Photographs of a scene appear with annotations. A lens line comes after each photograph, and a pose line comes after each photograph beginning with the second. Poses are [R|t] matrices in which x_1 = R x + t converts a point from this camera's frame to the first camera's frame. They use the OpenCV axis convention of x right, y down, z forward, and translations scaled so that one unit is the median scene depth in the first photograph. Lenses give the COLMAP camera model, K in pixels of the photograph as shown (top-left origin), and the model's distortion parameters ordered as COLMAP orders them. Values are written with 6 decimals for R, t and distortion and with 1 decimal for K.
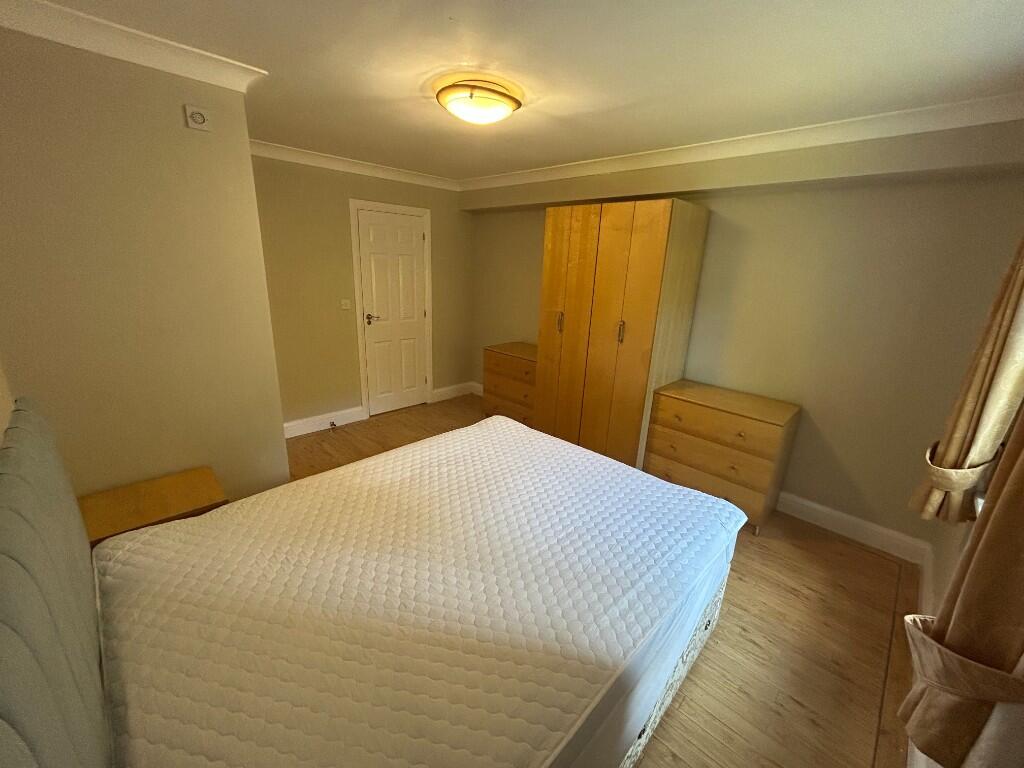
lens RADIAL K [[411.4, 0, 509.0], [0, 411.4, 383.7], [0, 0, 1]] dist [0.001506, 0.000125]
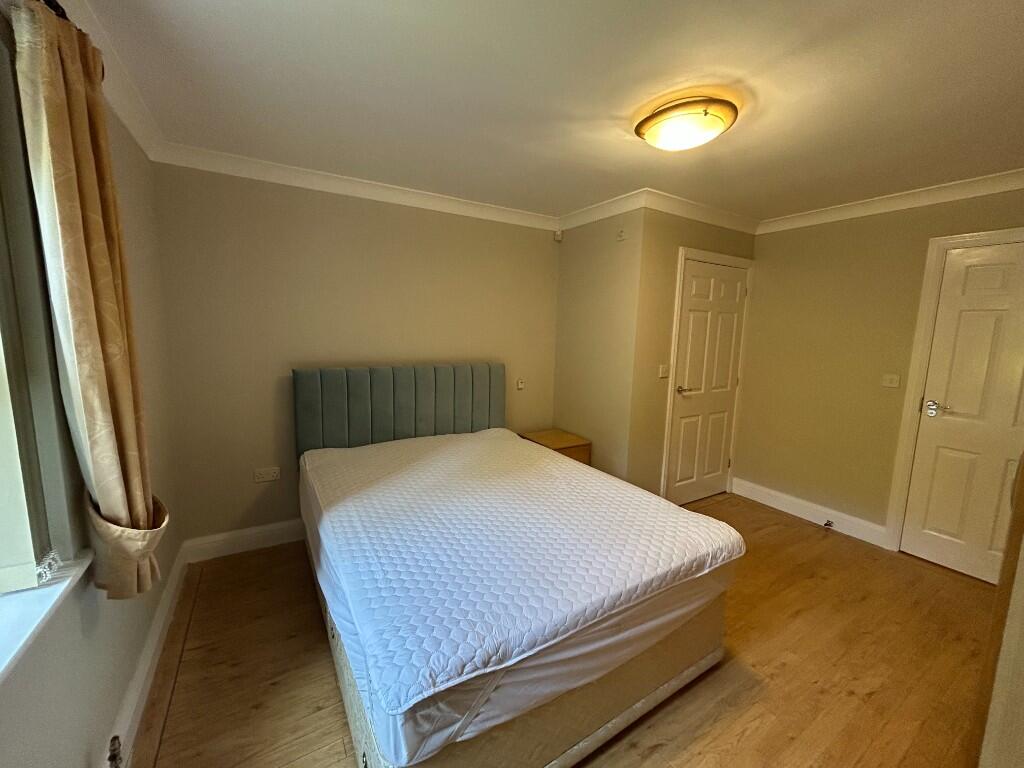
lens RADIAL K [[411.4, 0, 510.7], [0, 411.4, 383.1], [0, 0, 1]] dist [0.001506, 0.000125]
pose [[-0.232621, 0.086363, -0.968725, 0.467863], [-0.310615, 0.937287, 0.158148, -0.092612], [0.921632, 0.337689, -0.191207, 0.508134]]
